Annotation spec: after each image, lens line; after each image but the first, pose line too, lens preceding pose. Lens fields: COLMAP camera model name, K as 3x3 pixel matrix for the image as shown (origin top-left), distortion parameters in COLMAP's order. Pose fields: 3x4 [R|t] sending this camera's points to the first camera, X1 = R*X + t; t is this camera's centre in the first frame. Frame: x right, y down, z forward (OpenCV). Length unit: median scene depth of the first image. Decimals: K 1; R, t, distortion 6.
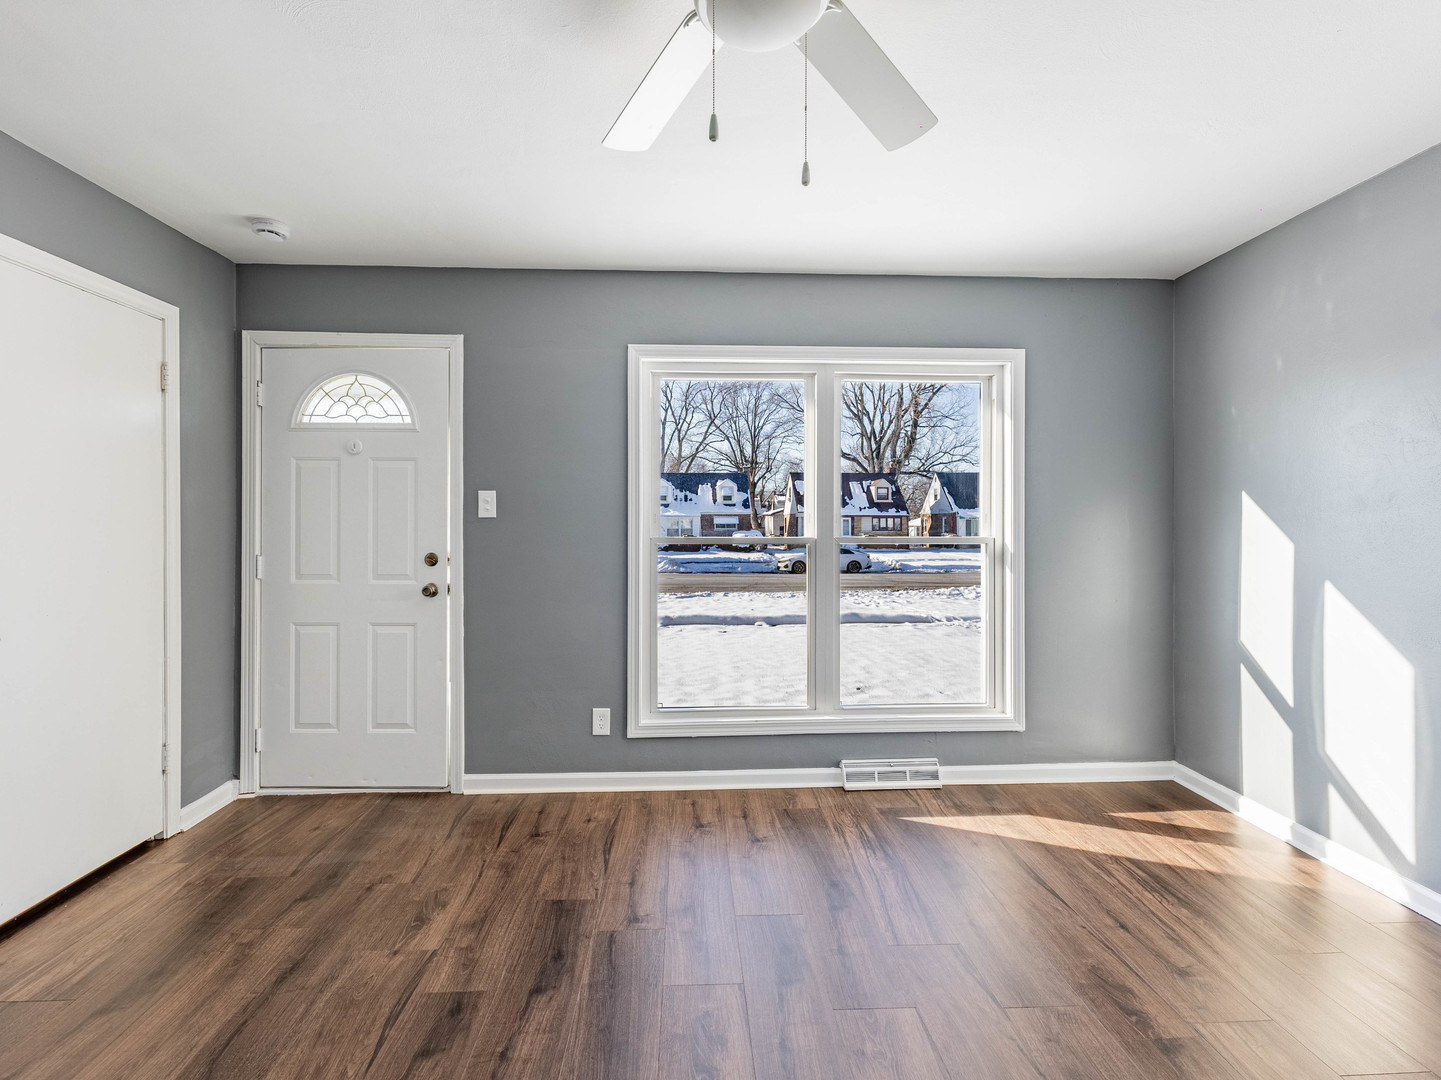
lens RADIAL K [[685.4, 0, 718.6], [0, 685.4, 531.7], [0, 0, 1]] dist [0.003247, -0.001135]
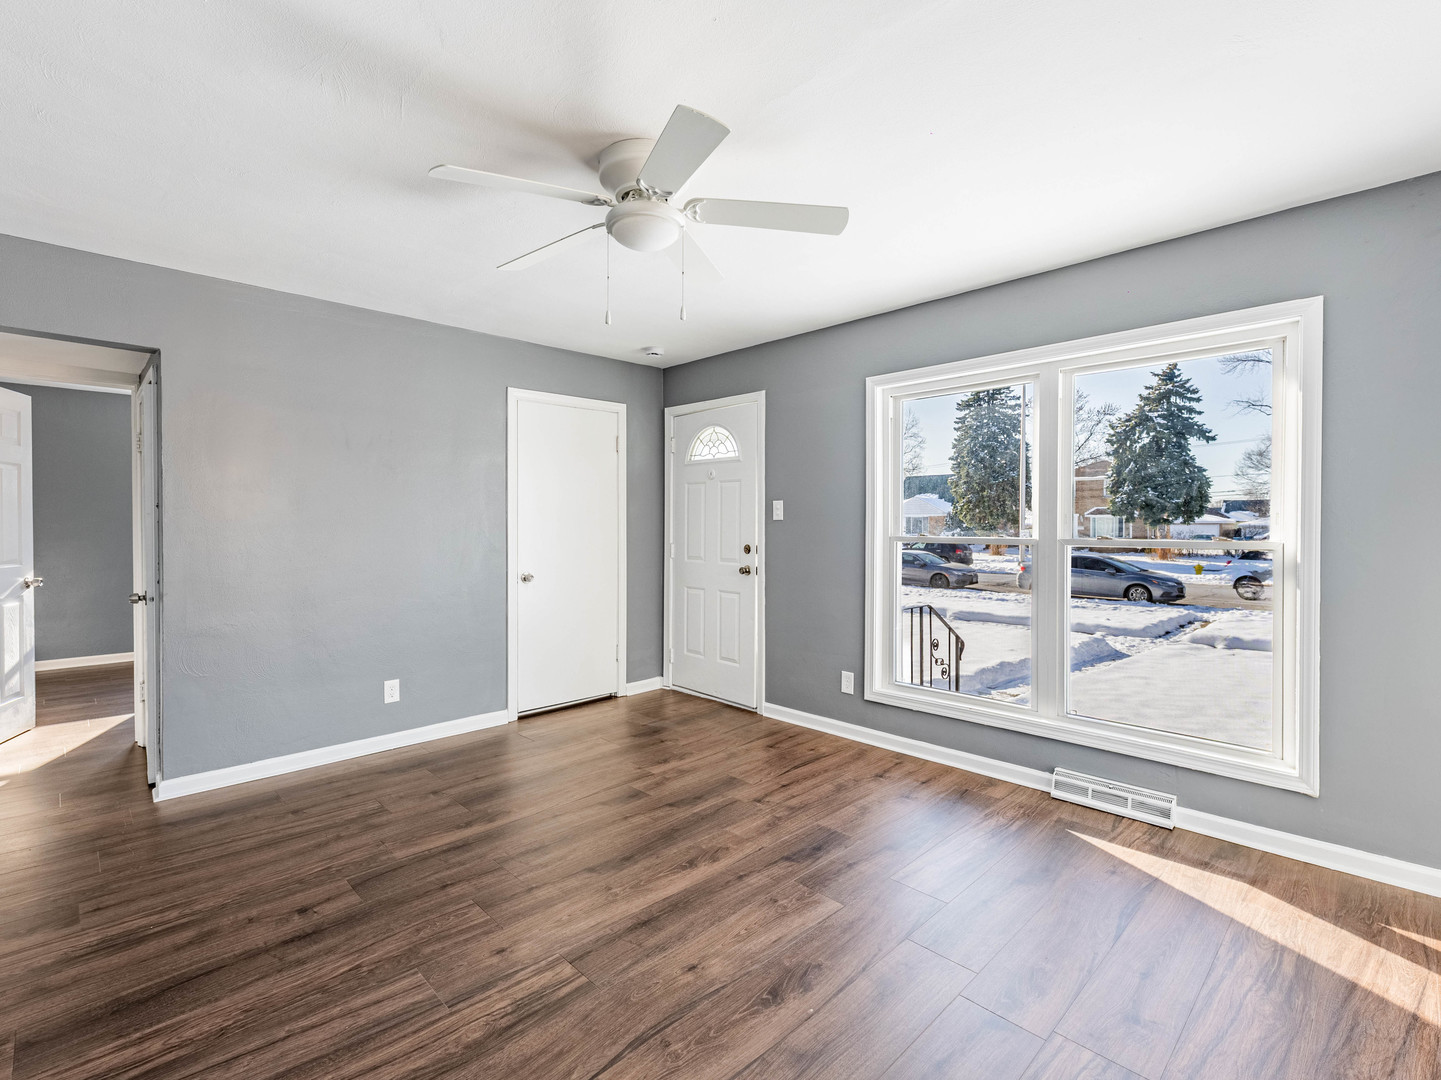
lens RADIAL K [[685.4, 0, 677.8], [0, 685.4, 527.4], [0, 0, 1]] dist [0.003247, -0.001135]
pose [[0.639339, 0.005548, -0.768905, 0.599957], [-0.001977, 0.999983, 0.005572, -0.012602], [0.768922, -0.002043, 0.639339, -0.037603]]
